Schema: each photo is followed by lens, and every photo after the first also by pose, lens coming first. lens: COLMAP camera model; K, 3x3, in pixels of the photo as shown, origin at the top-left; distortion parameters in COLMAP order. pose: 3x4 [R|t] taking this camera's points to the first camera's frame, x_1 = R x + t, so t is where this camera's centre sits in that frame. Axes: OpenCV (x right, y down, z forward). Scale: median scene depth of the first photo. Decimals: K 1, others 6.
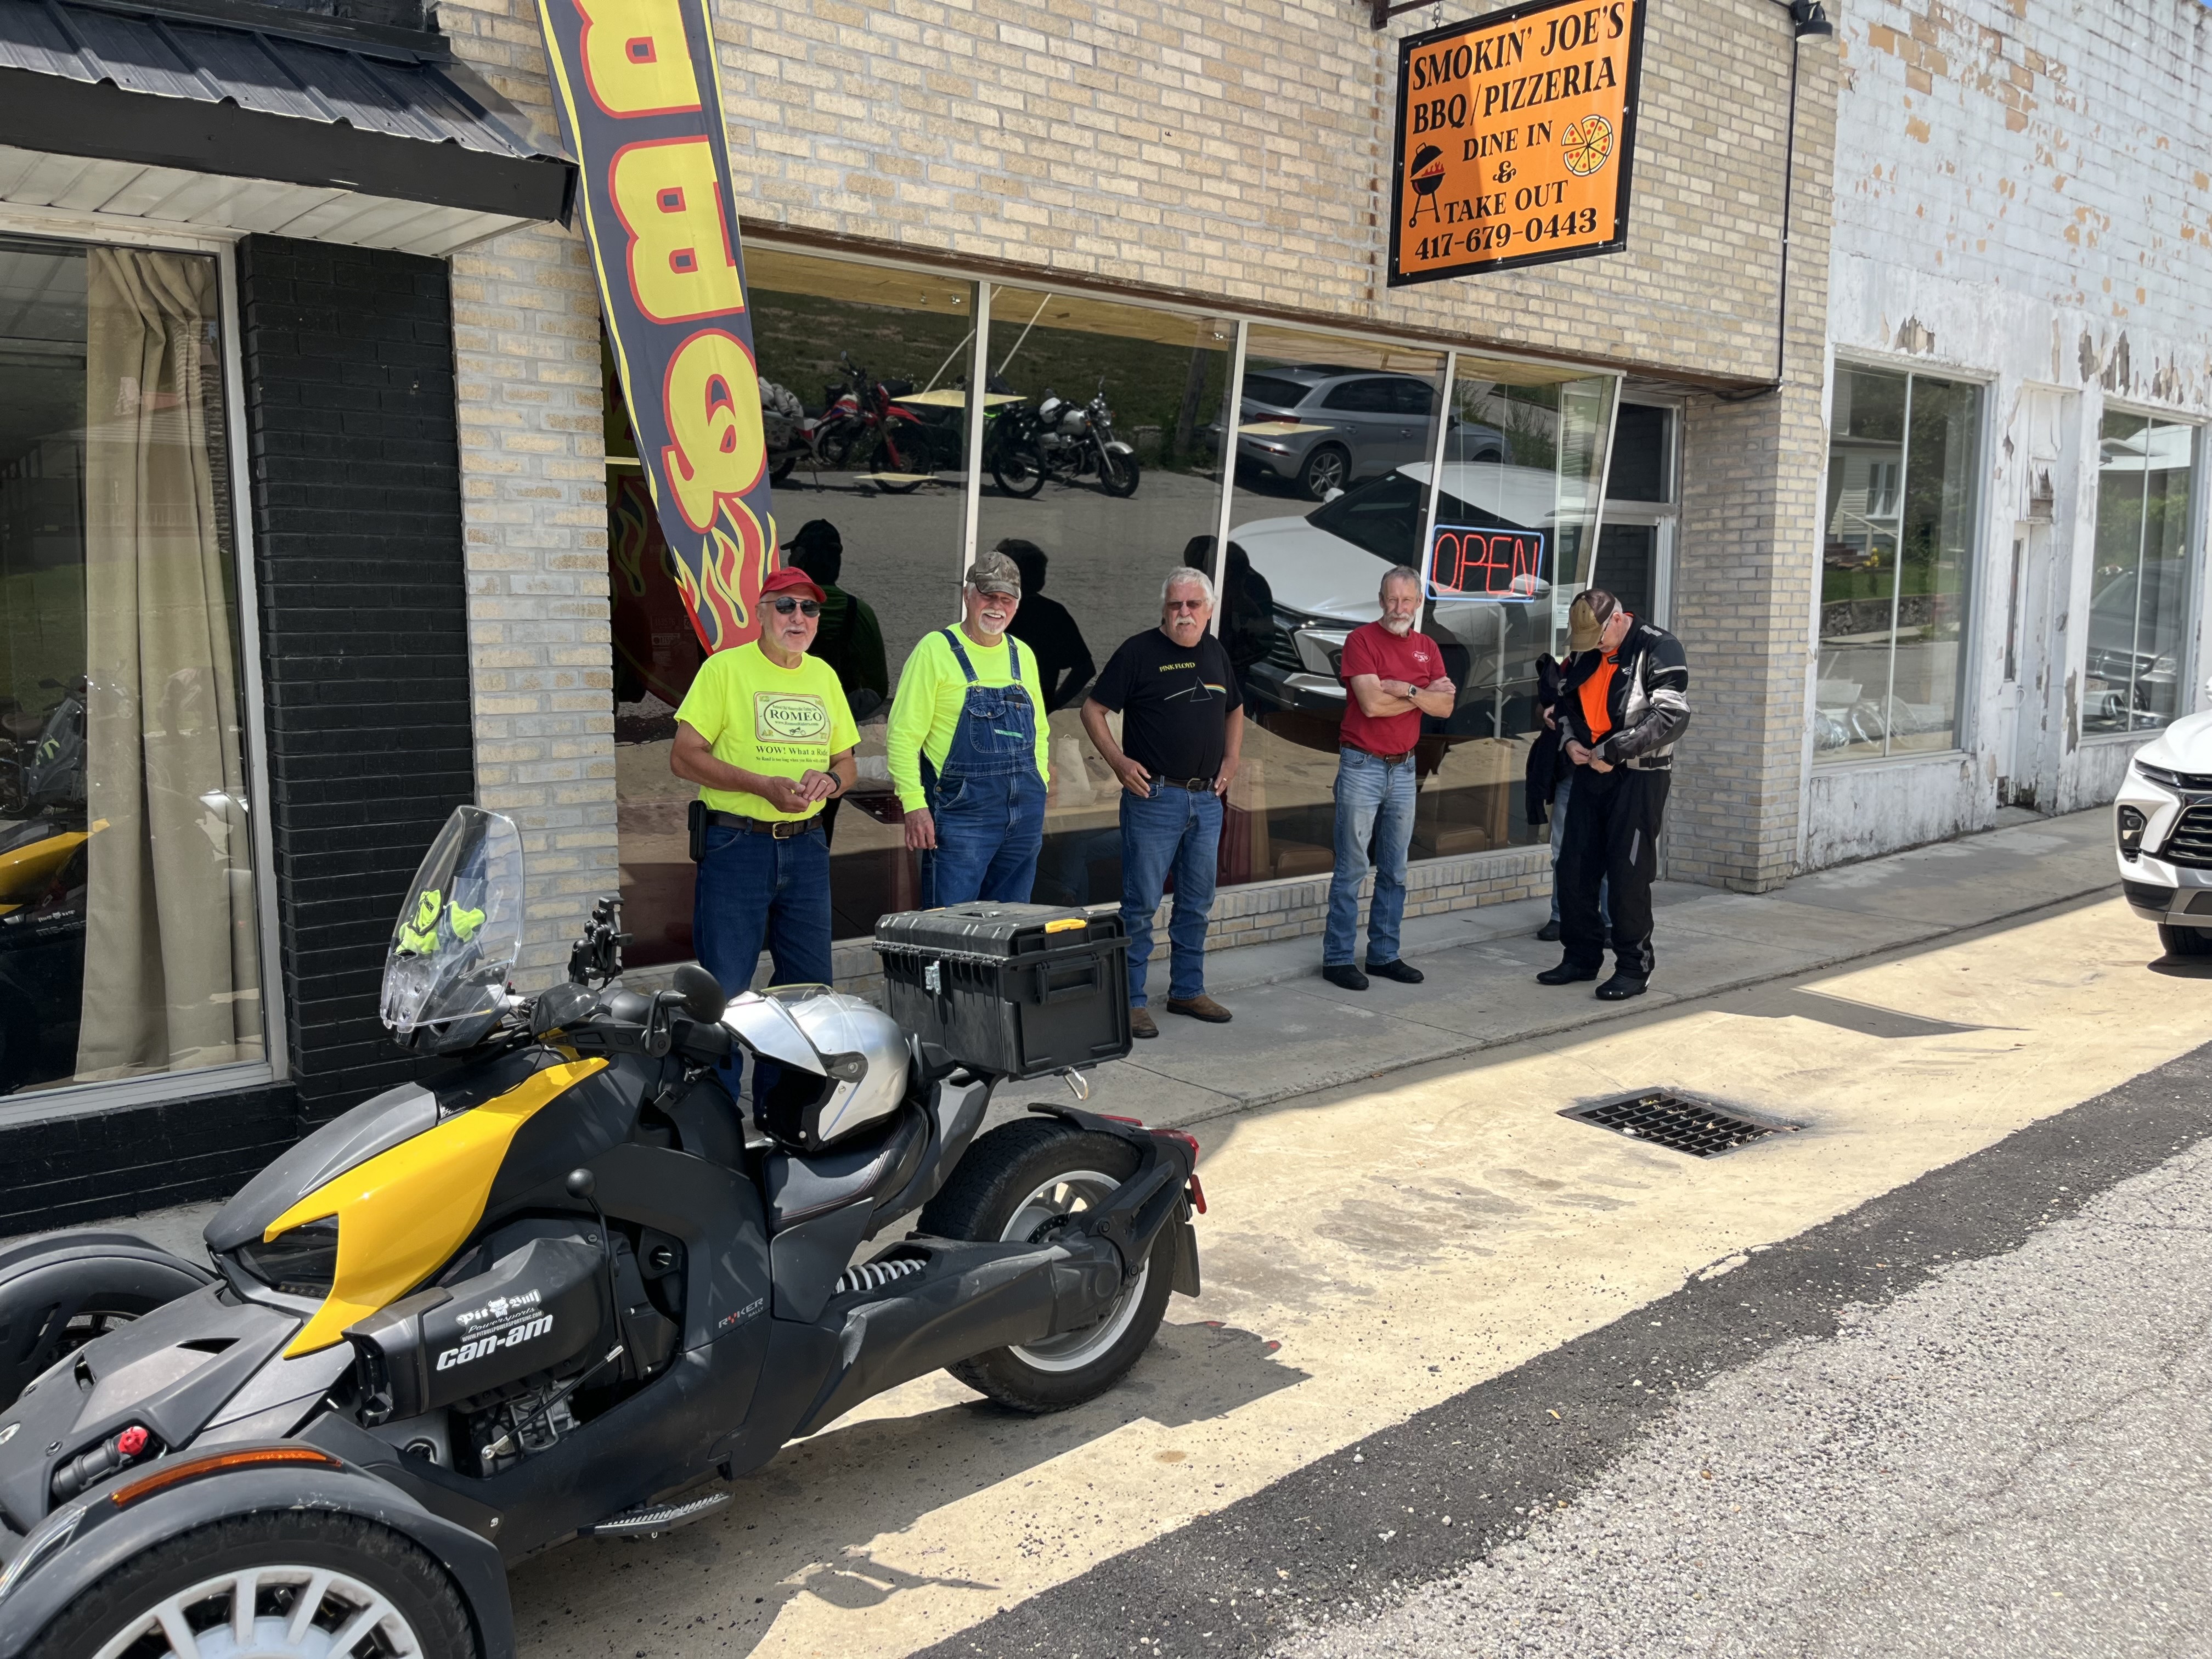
lens RADIAL K [[1645.2, 0, 1101.5], [0, 1645.2, 826.8], [0, 0, 1]] dist [-0.001289, -0.005113]
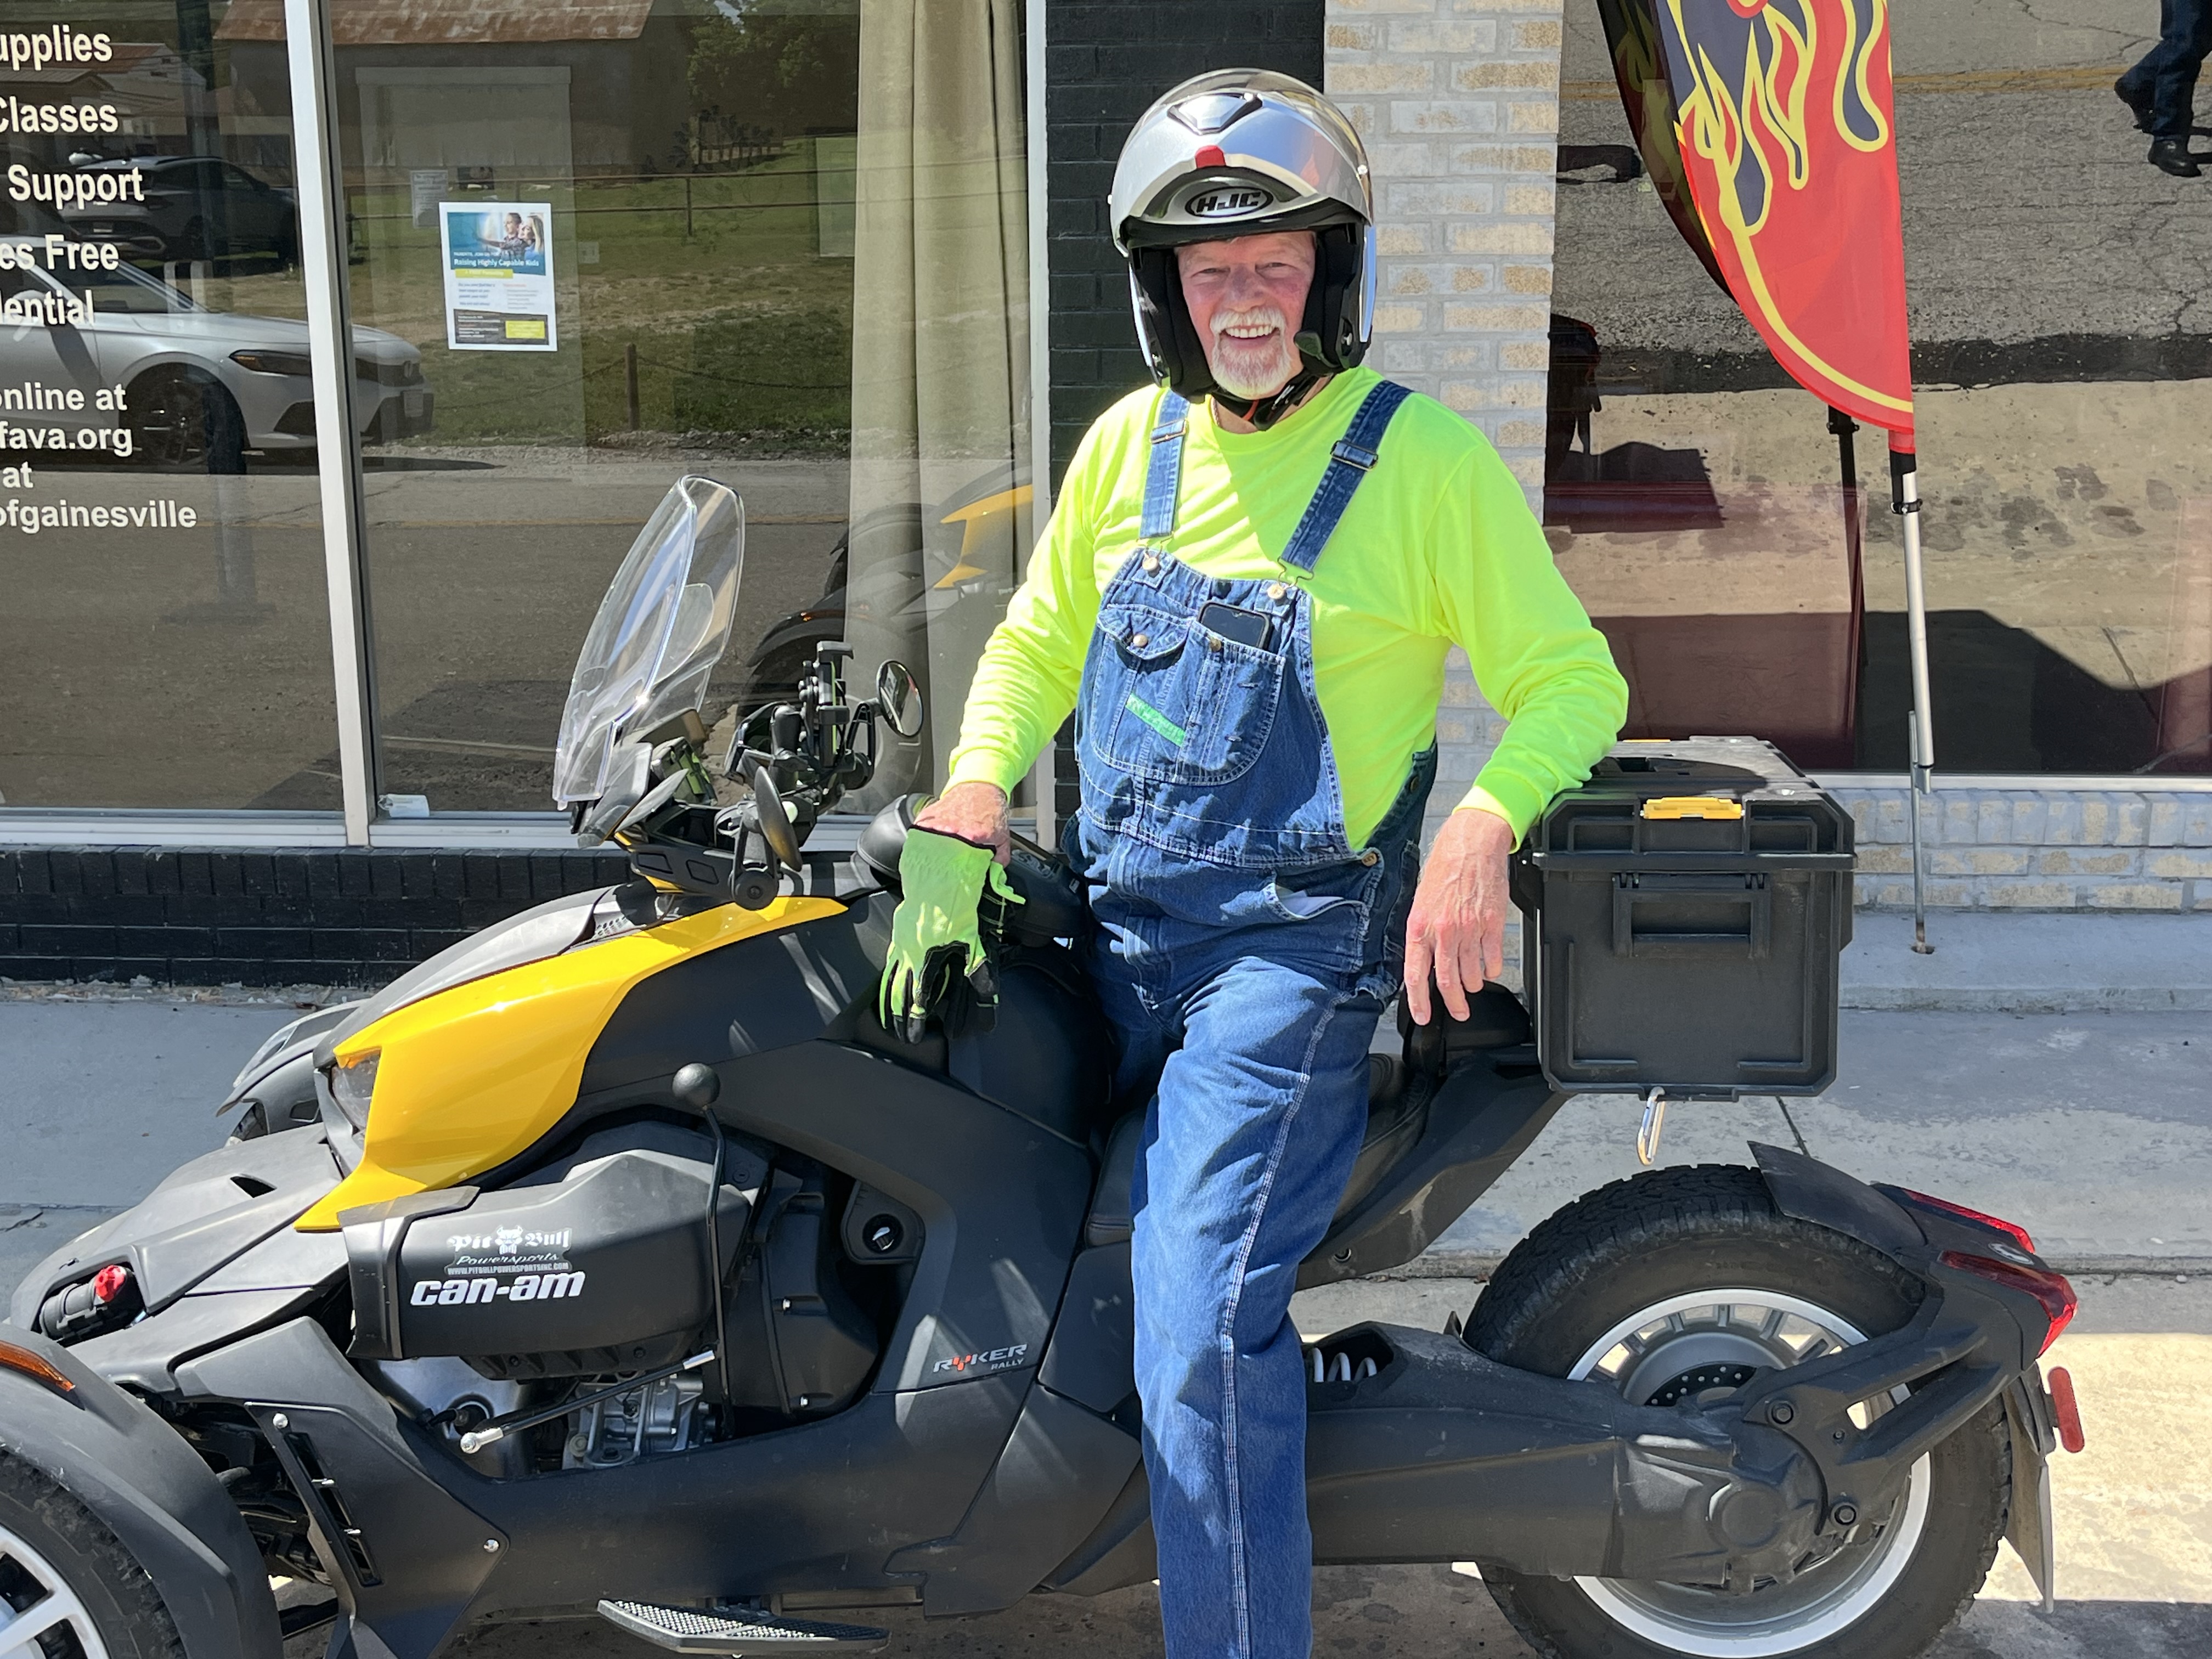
lens RADIAL K [[2658.9, 0, 1104.7], [0, 2658.9, 830.0], [0, 0, 1]] dist [0.039068, 0.000000]
pose [[0.750896, 0.160922, -0.640515, 0.465503], [-0.085932, 0.985421, 0.146834, -0.047433], [0.654806, -0.055216, 0.753777, 0.350565]]
